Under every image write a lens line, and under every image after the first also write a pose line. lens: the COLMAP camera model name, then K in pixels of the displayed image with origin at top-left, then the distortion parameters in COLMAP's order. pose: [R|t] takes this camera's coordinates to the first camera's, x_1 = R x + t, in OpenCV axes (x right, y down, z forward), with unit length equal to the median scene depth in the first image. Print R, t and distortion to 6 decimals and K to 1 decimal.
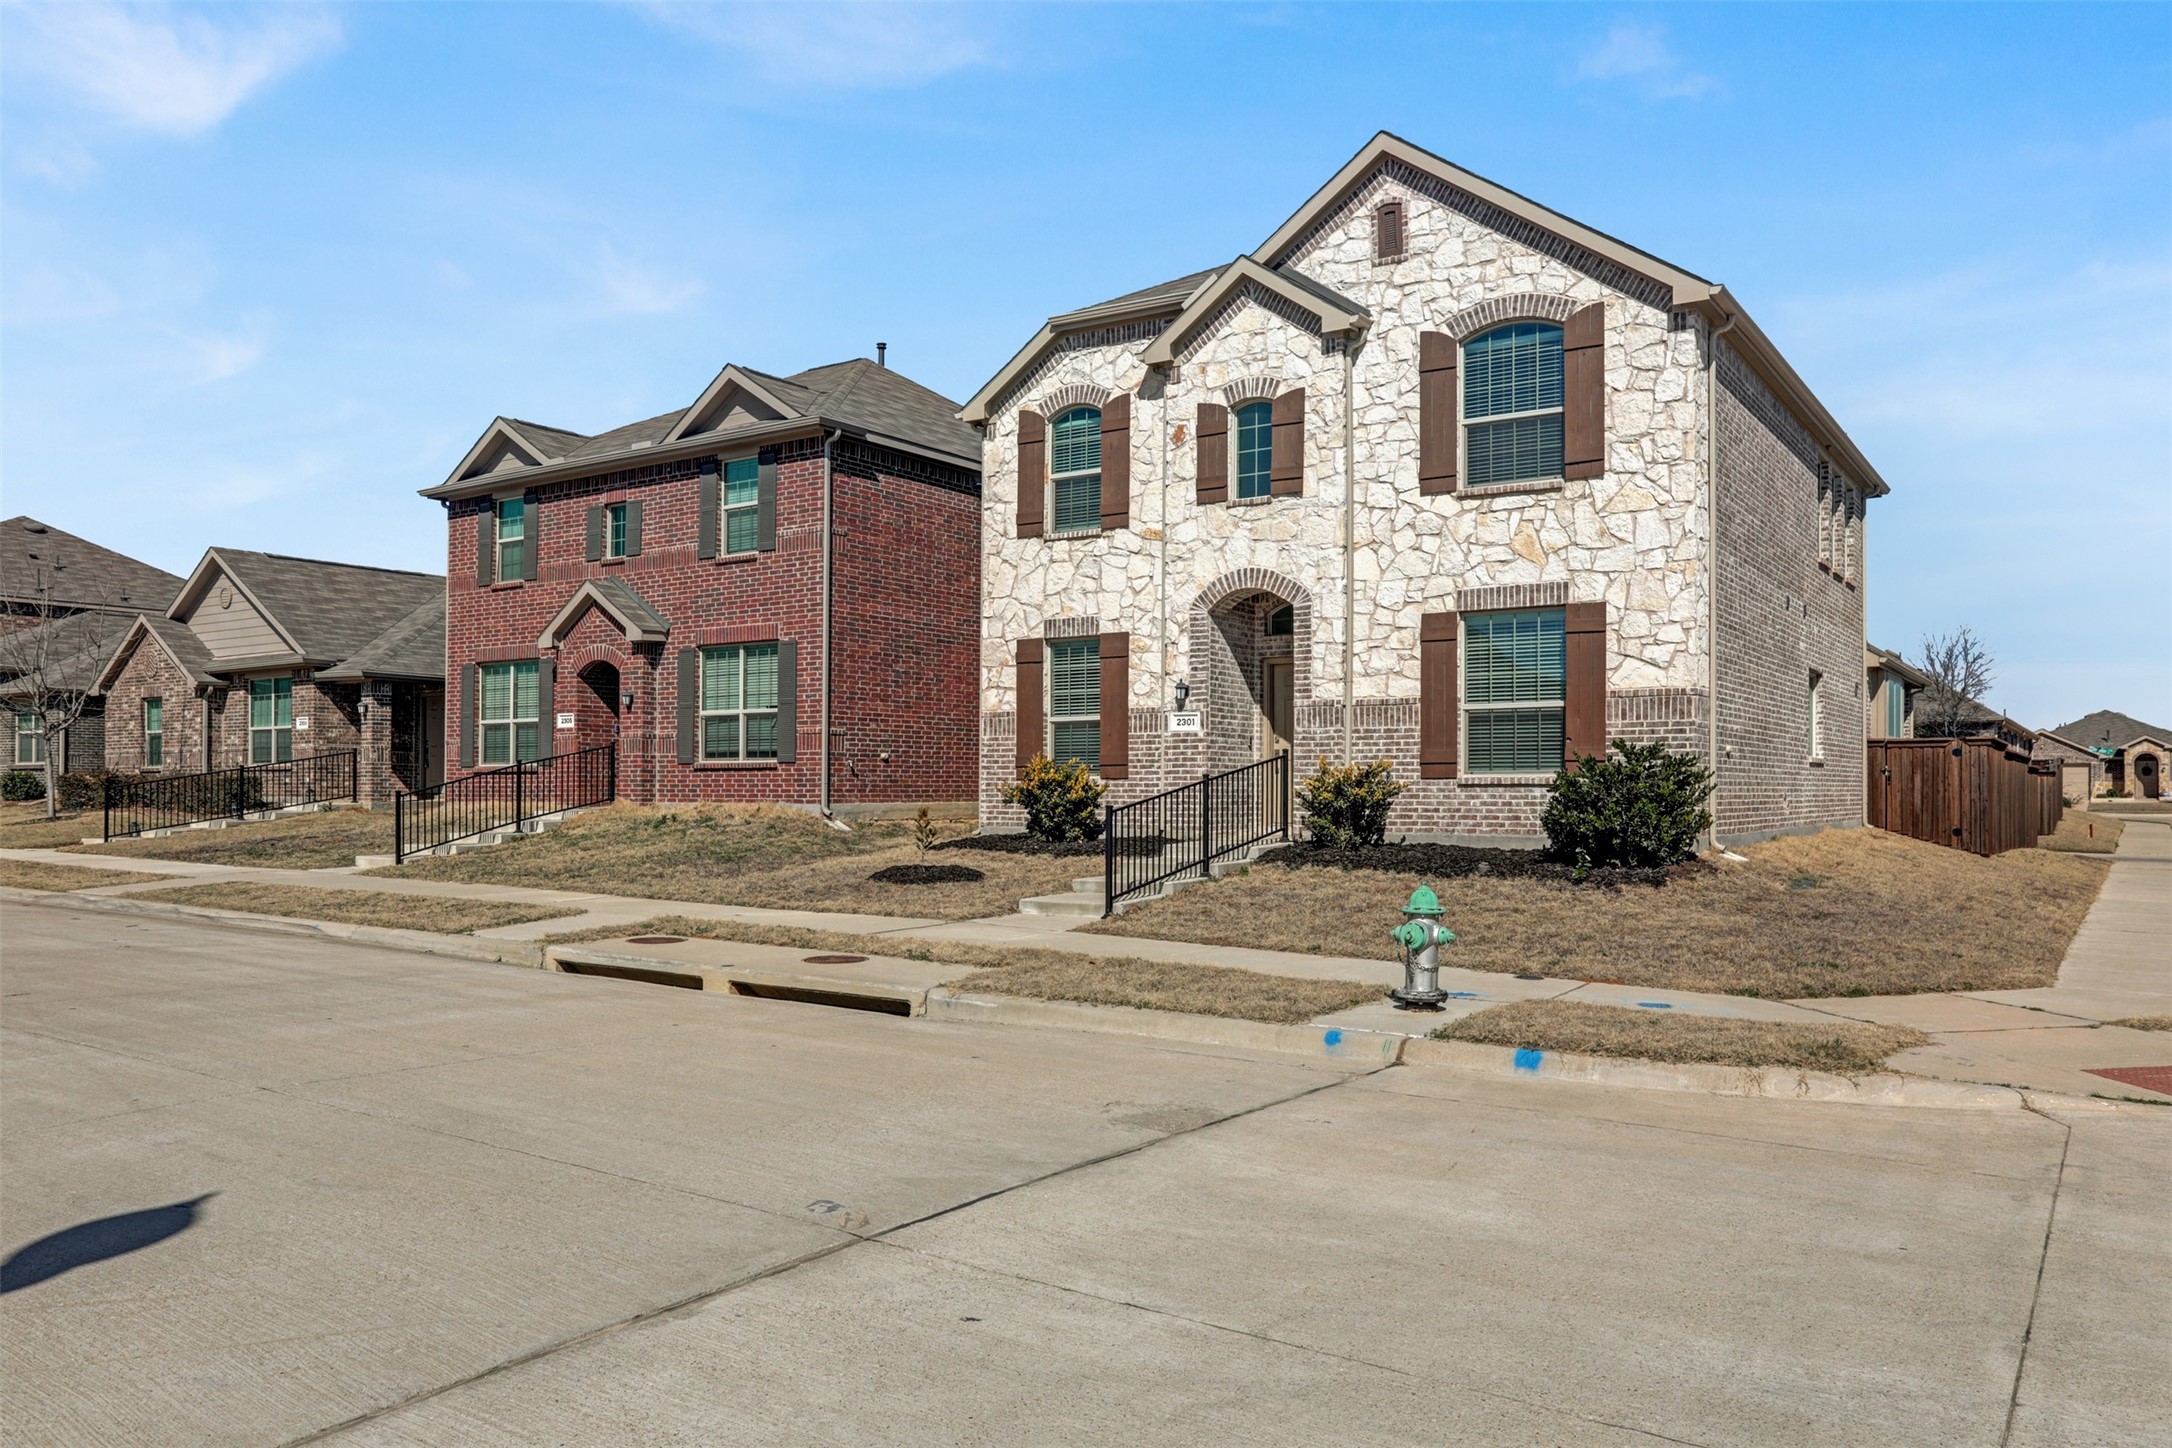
lens RADIAL K [[1516.5, 0, 1086.0], [0, 1516.5, 724.0], [0, 0, 1]] dist [-0.000203, -0.000019]
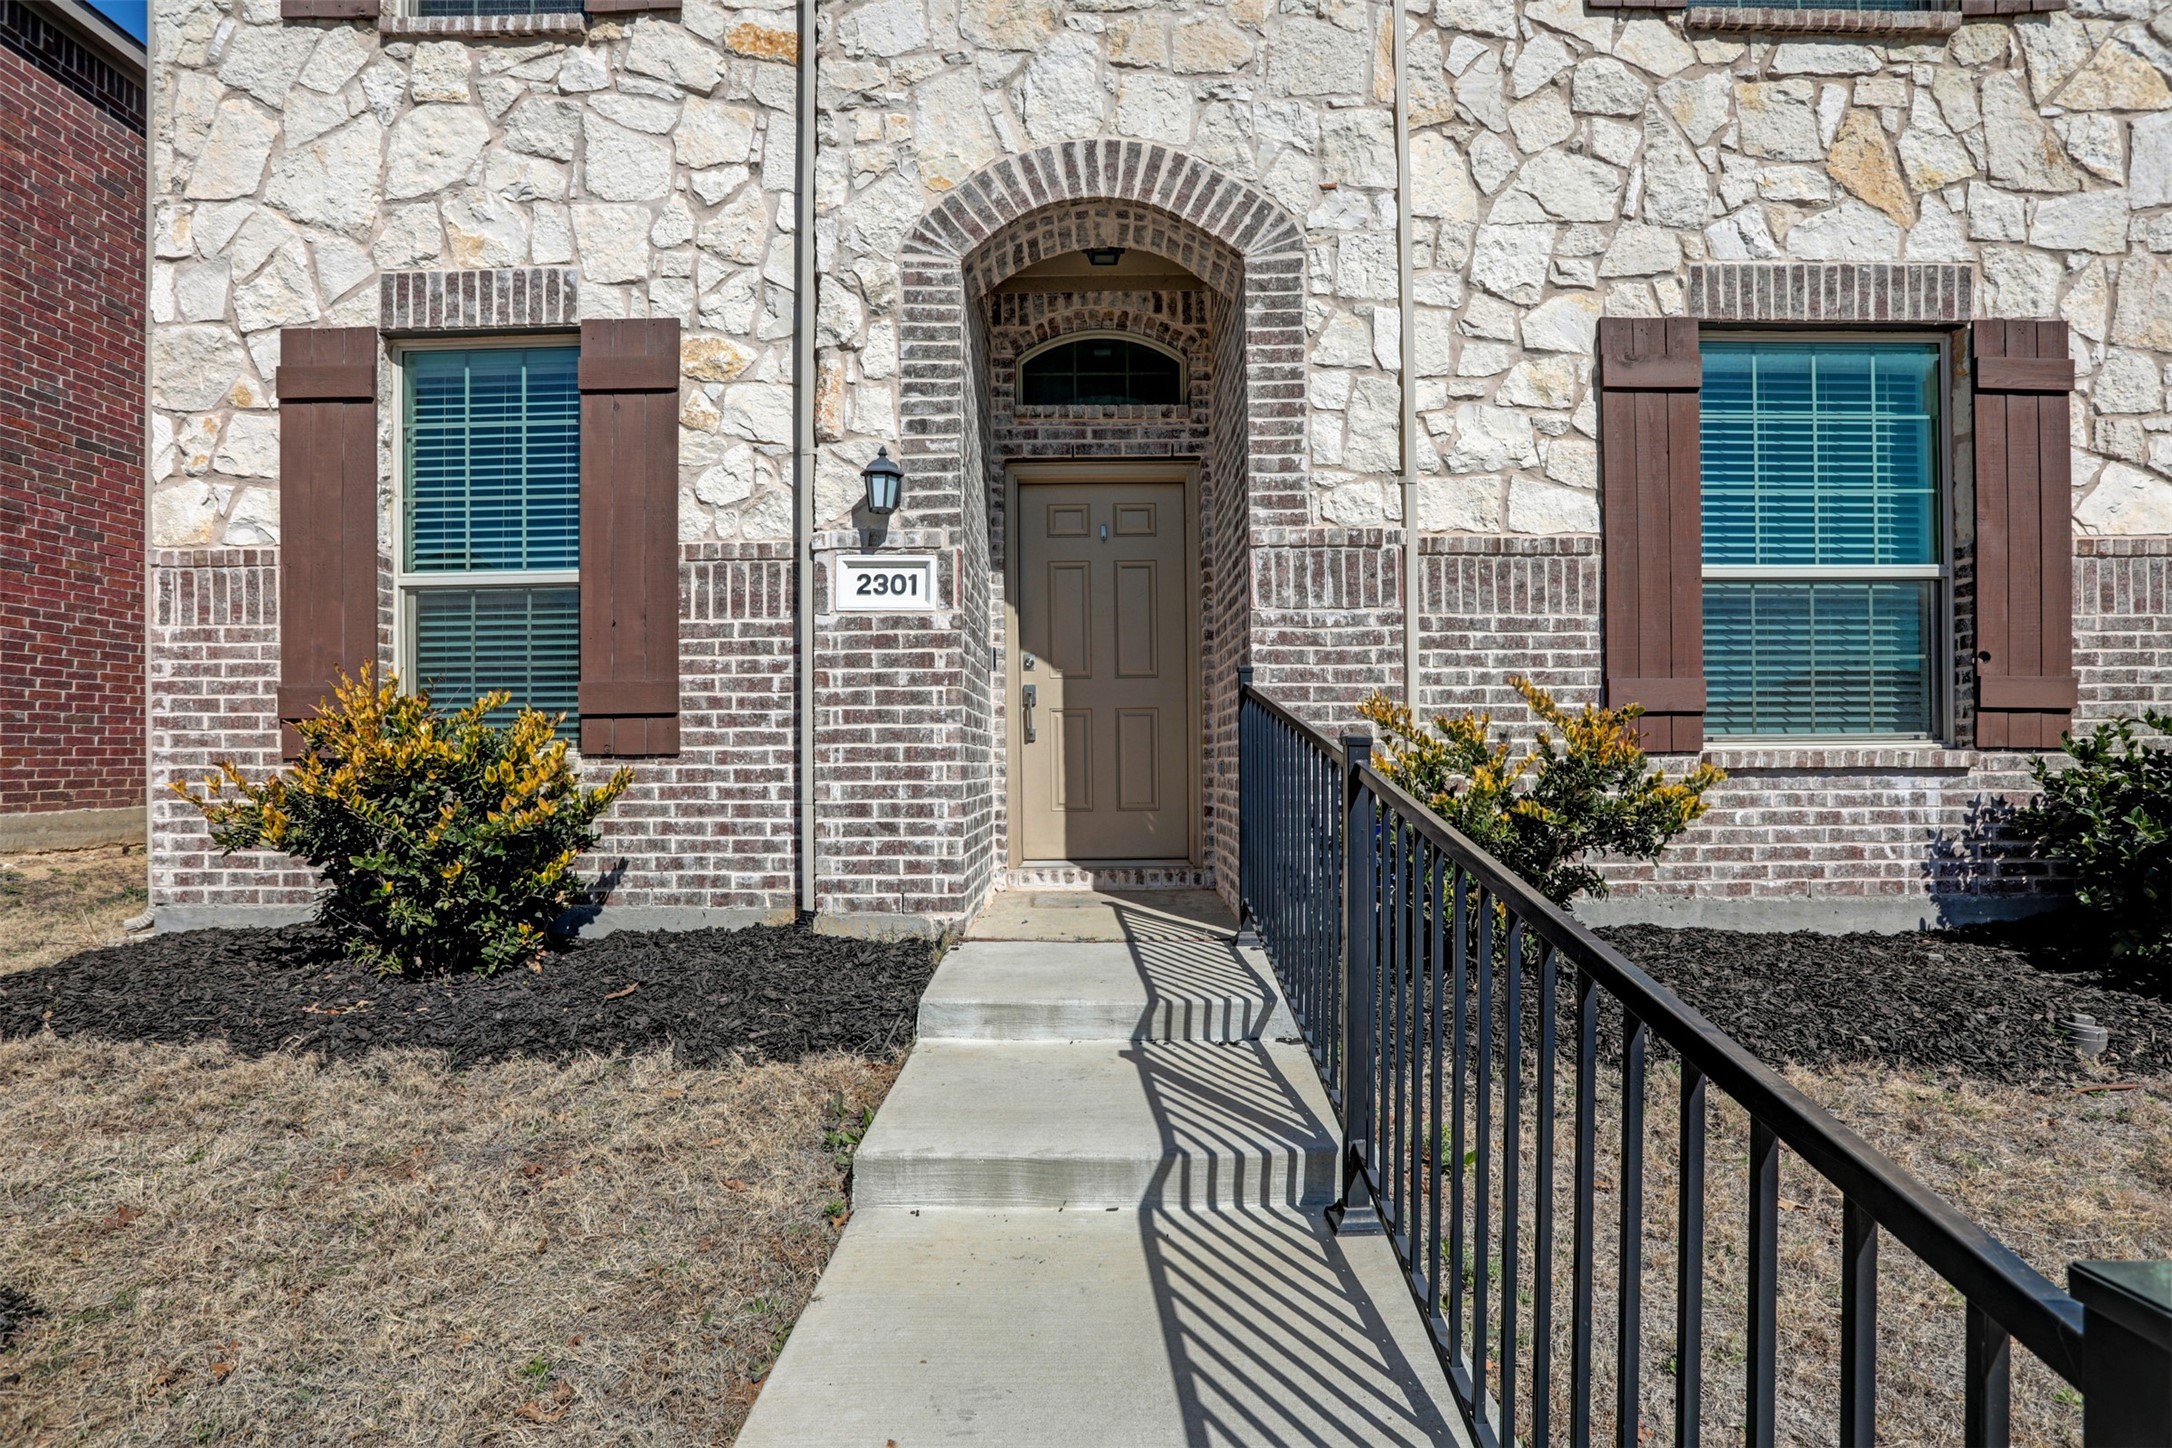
lens RADIAL K [[1076.0, 0, 1088.7], [0, 1076.0, 776.9], [0, 0, 1]] dist [-0.068084, 0.026626]
pose [[0.832033, -0.012645, 0.554583, -0.028236], [-0.017796, 0.998617, 0.049470, 0.028282], [-0.554441, -0.051030, 0.830657, 0.777220]]
